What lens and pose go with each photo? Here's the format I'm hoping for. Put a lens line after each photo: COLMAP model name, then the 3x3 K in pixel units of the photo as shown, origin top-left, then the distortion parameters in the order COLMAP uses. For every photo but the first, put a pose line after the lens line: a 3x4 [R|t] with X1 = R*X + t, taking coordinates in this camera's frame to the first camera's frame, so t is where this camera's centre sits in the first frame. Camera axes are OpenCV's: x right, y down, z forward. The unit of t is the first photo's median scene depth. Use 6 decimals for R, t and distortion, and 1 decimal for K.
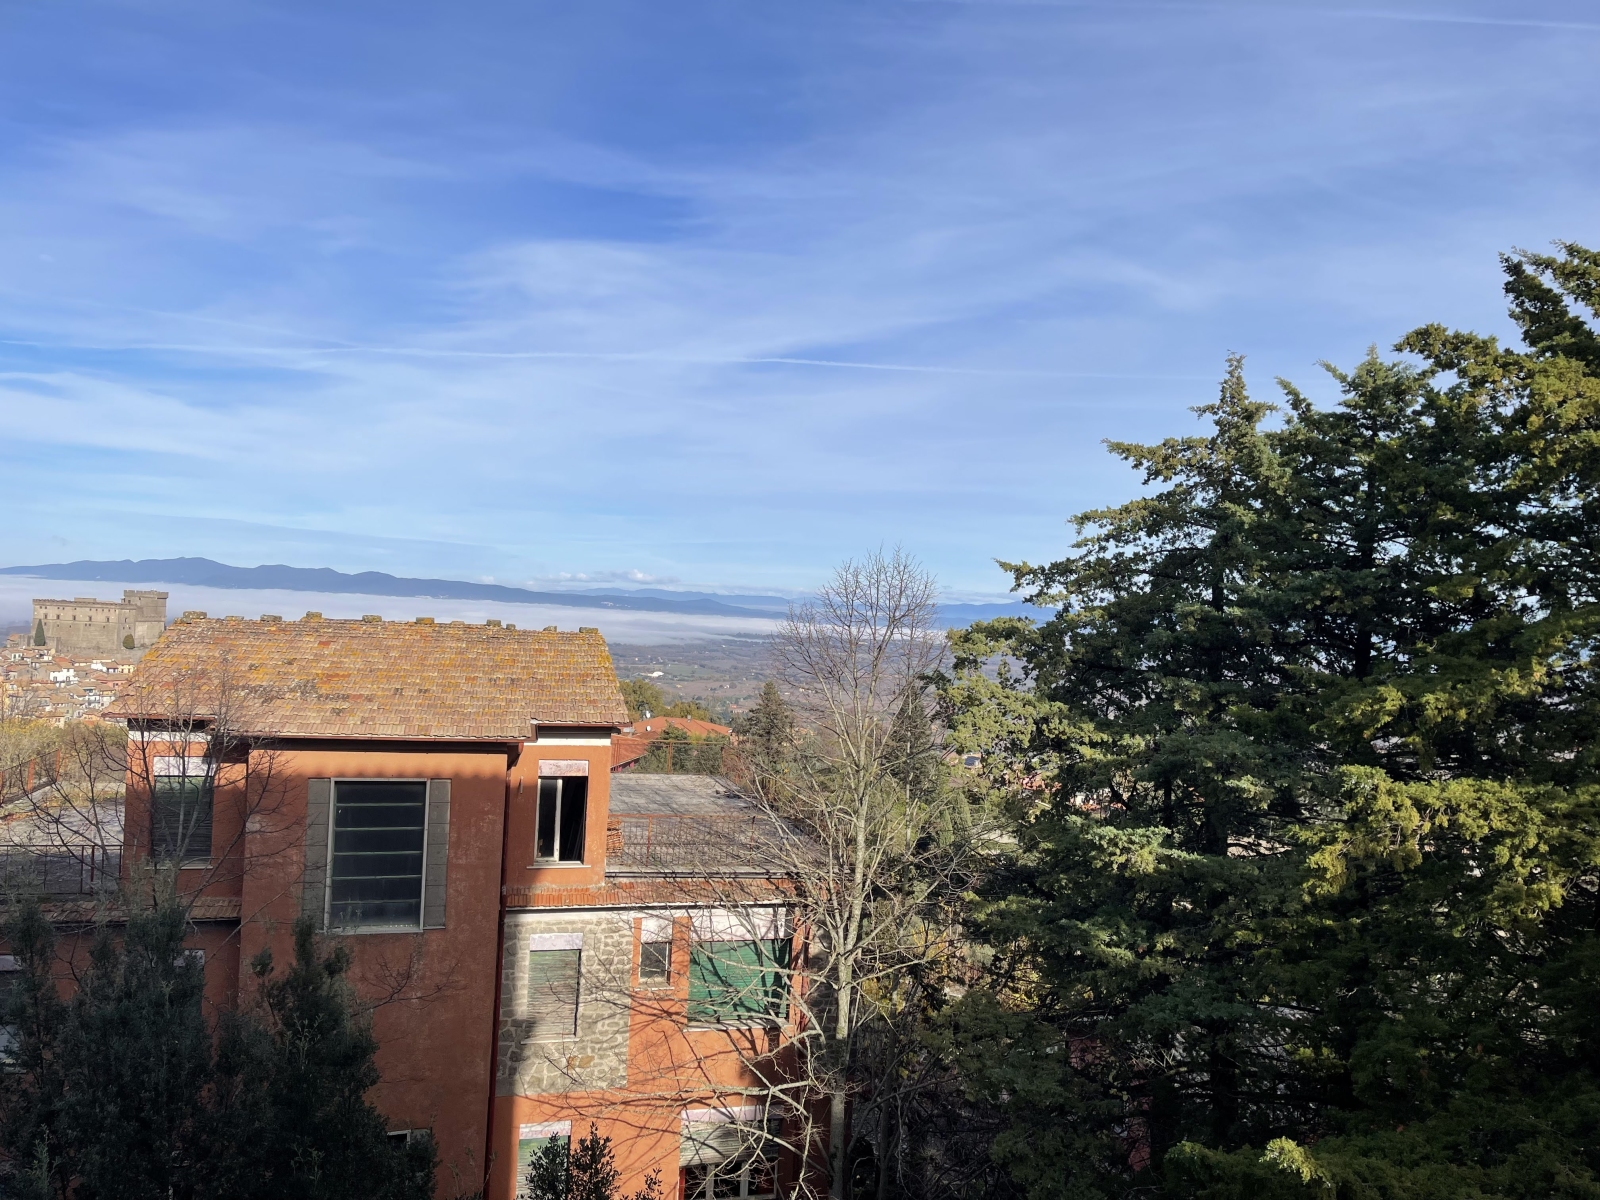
lens RADIAL K [[1191.8, 0, 810.8], [0, 1191.8, 607.1], [0, 0, 1]] dist [0.071727, -0.090232]
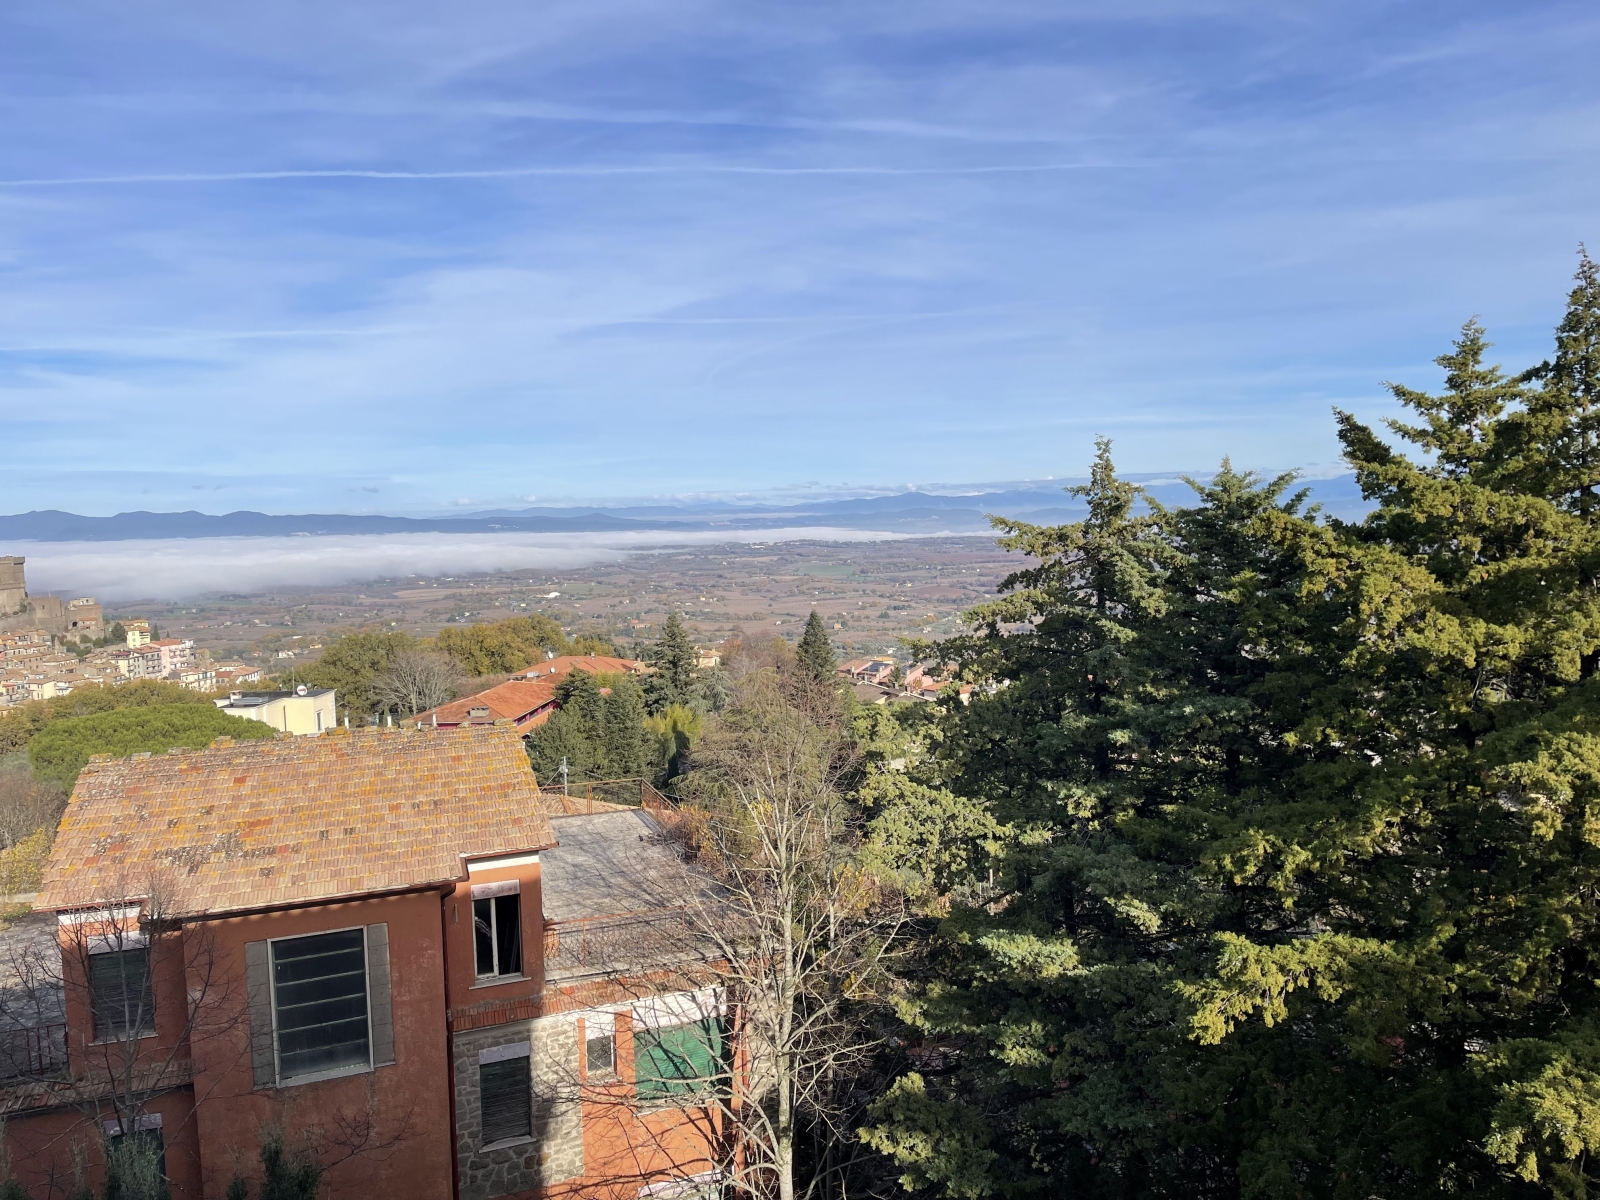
lens RADIAL K [[1191.8, 0, 810.8], [0, 1191.8, 607.1], [0, 0, 1]] dist [0.071727, -0.090232]
pose [[0.993147, -0.083206, 0.082073, -0.000990], [0.076355, 0.993591, 0.083350, -0.182745], [-0.088482, -0.076512, 0.993135, -0.036305]]
